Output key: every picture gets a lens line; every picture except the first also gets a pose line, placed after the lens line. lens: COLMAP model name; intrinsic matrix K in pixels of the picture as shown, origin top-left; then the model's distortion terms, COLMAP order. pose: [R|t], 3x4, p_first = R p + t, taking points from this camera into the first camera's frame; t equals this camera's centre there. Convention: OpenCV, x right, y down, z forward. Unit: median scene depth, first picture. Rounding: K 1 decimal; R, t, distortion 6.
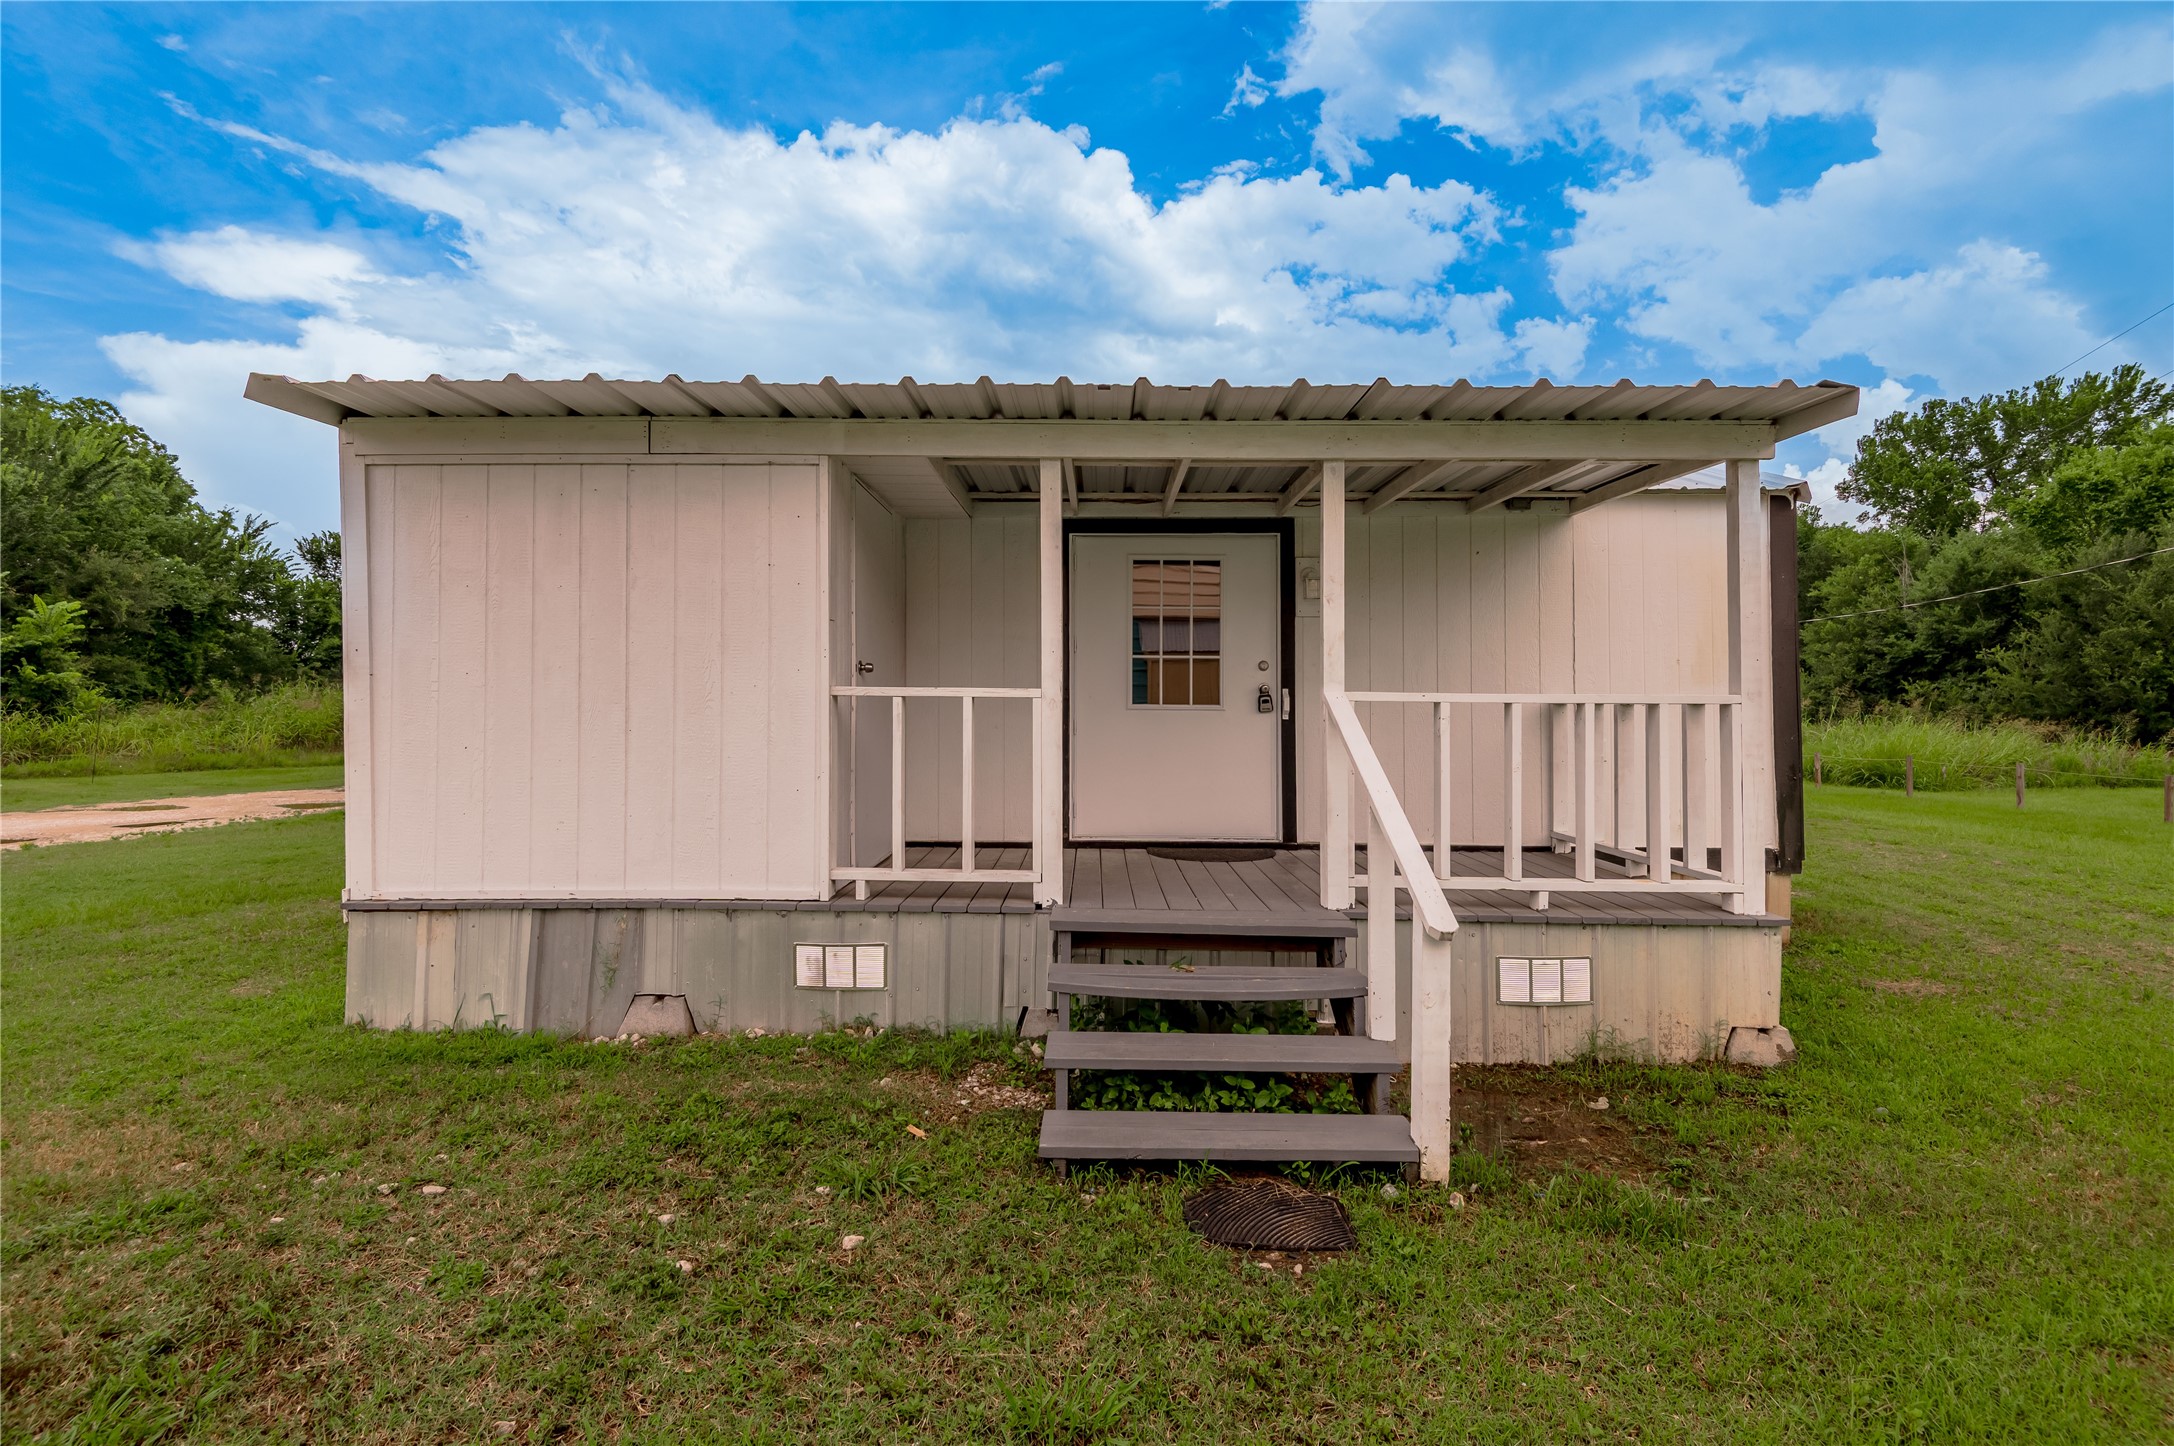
lens RADIAL K [[993.6, 0, 1082.5], [0, 993.6, 689.1], [0, 0, 1]] dist [0.016840, -0.019186]
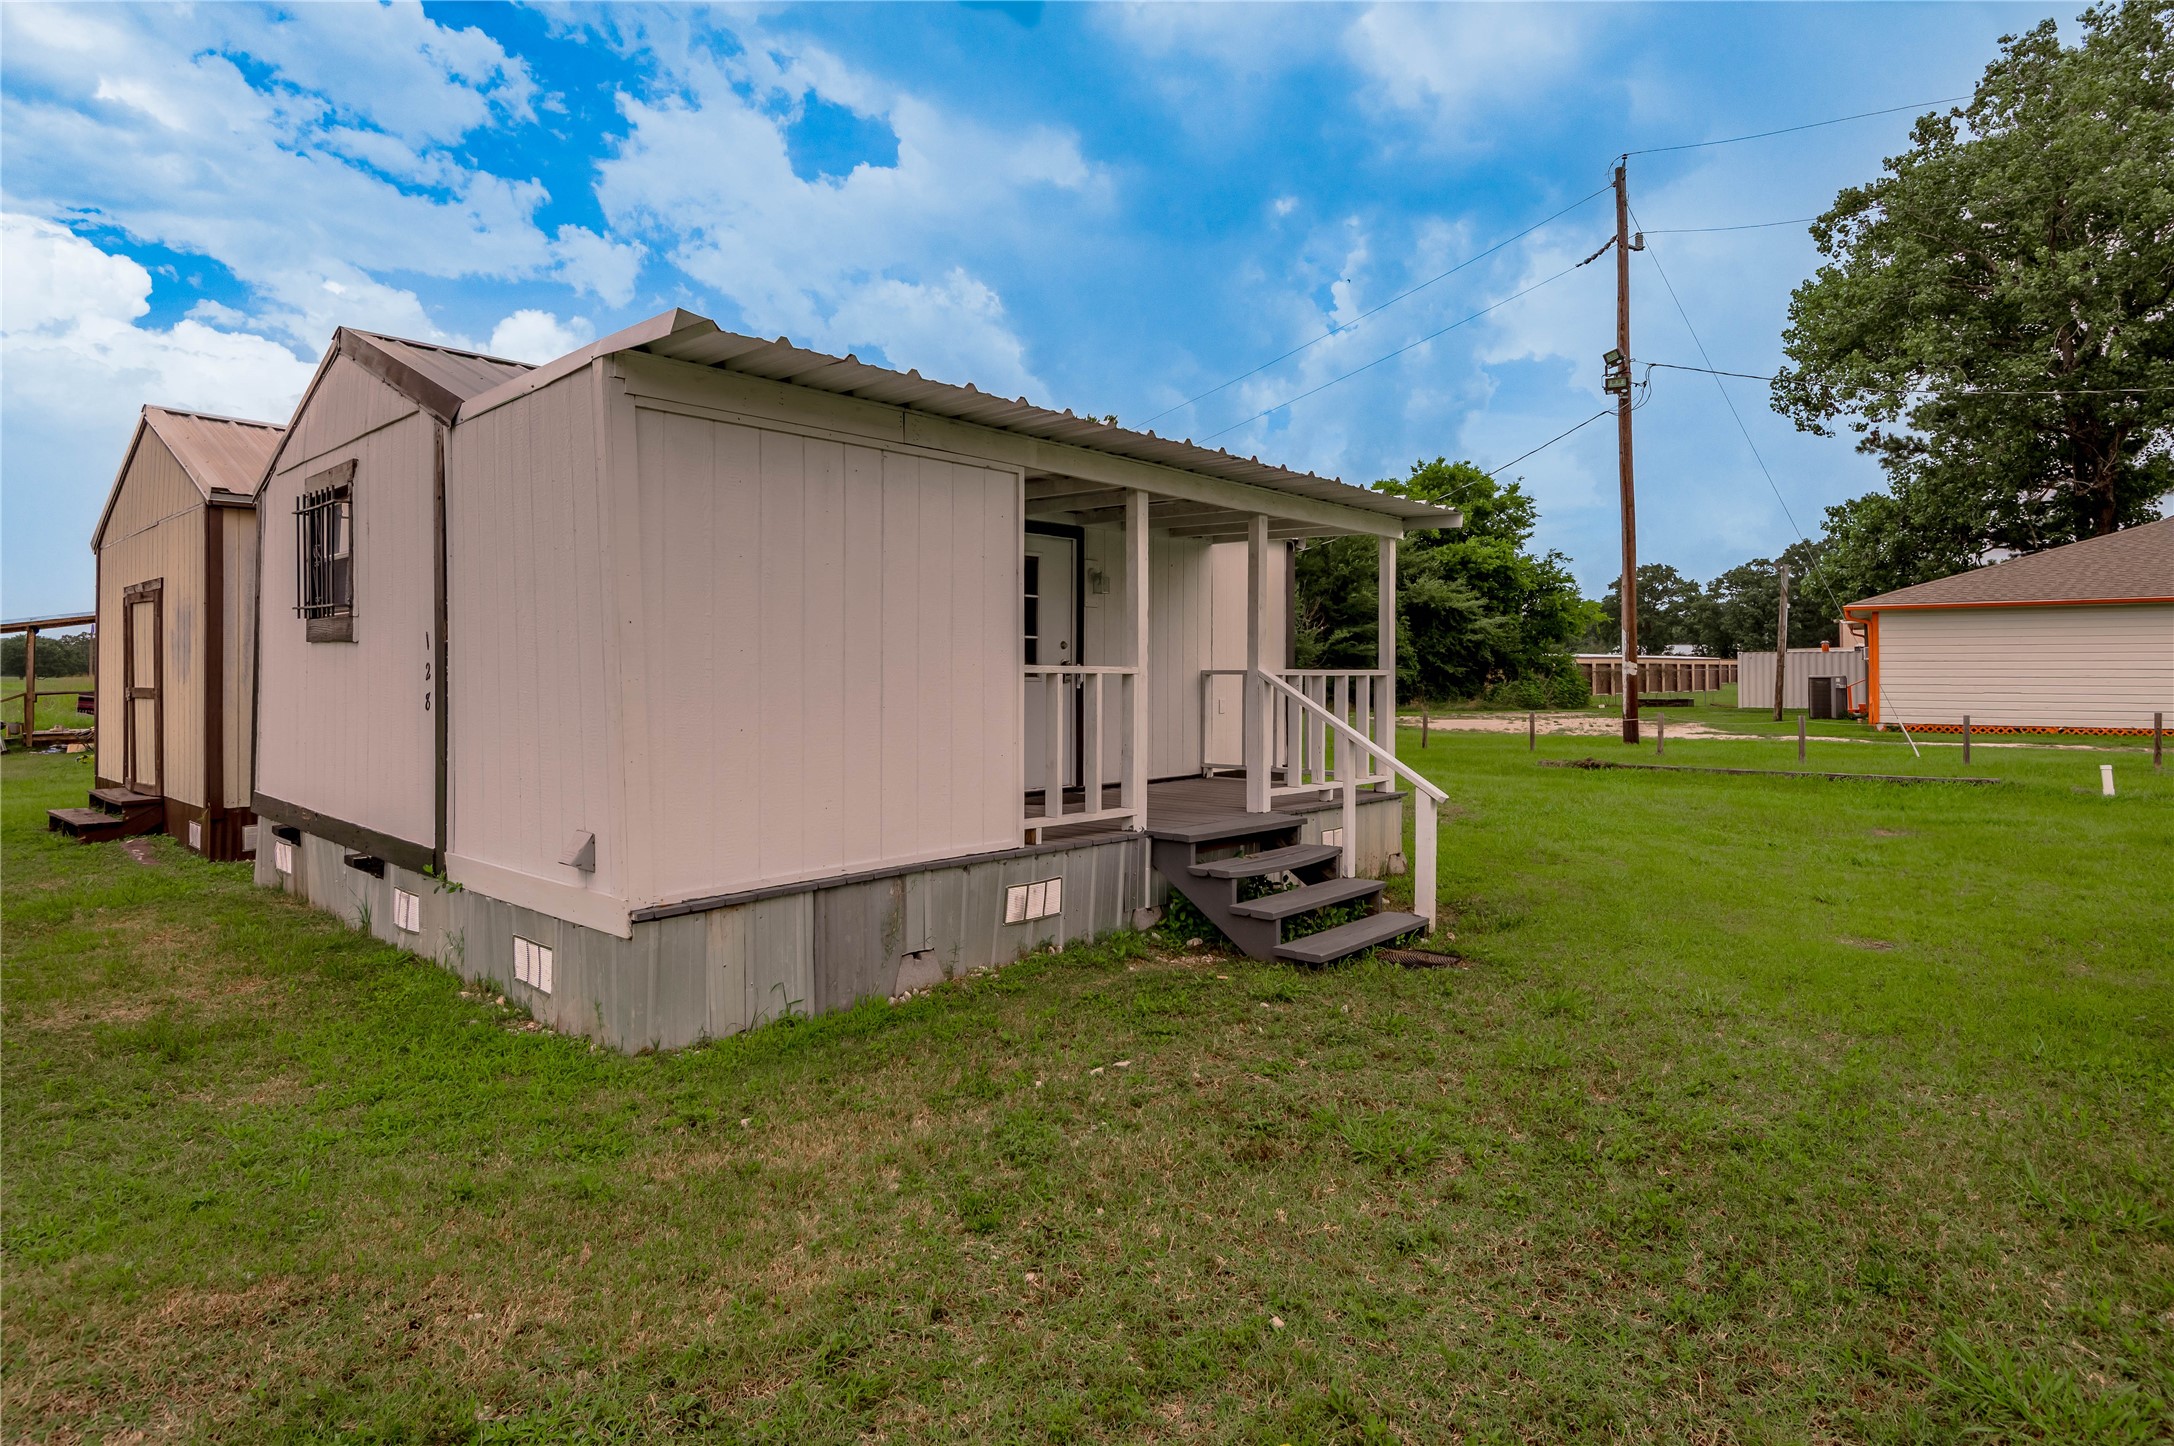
lens RADIAL K [[1144.8, 0, 1081.6], [0, 1144.8, 671.9], [0, 0, 1]] dist [-0.002163, -0.000330]
pose [[0.665385, -0.002539, 0.746496, -0.869976], [-0.010211, 0.999870, 0.012503, -0.008657], [-0.746430, -0.015941, 0.665273, 0.037213]]
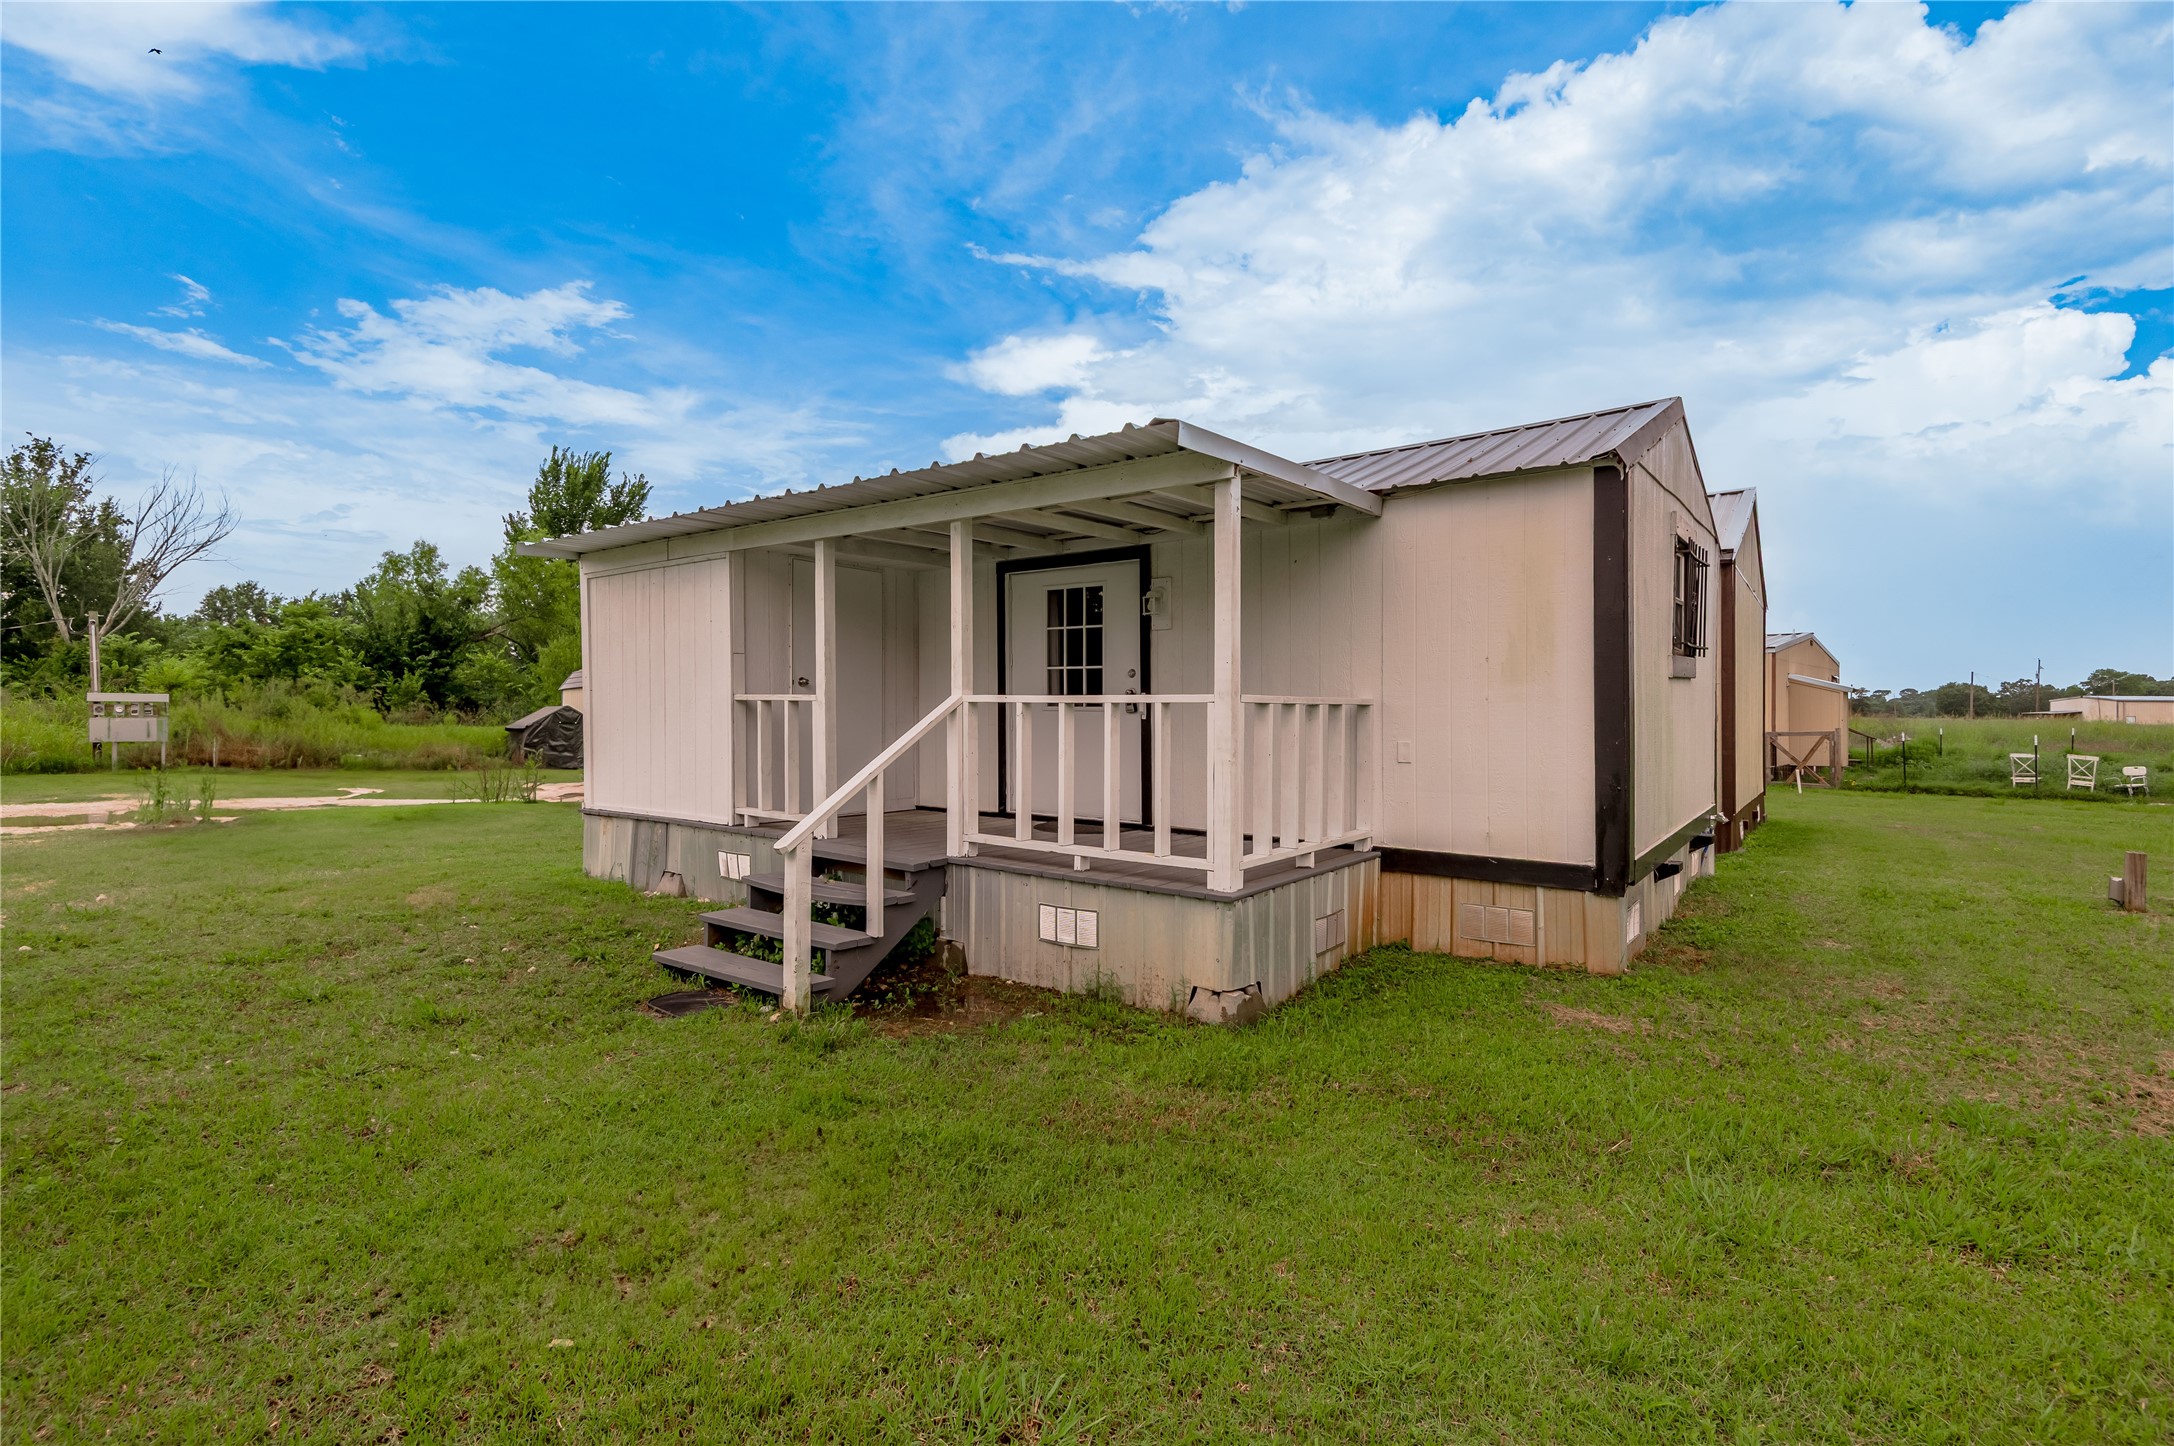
lens RADIAL K [[1010.9, 0, 1080.5], [0, 1010.9, 738.1], [0, 0, 1]] dist [0.017983, -0.013643]
pose [[0.801370, 0.013761, -0.598011, 0.860149], [0.008794, 0.999356, 0.034781, 0.010732], [0.598105, -0.033131, 0.800733, 0.006531]]
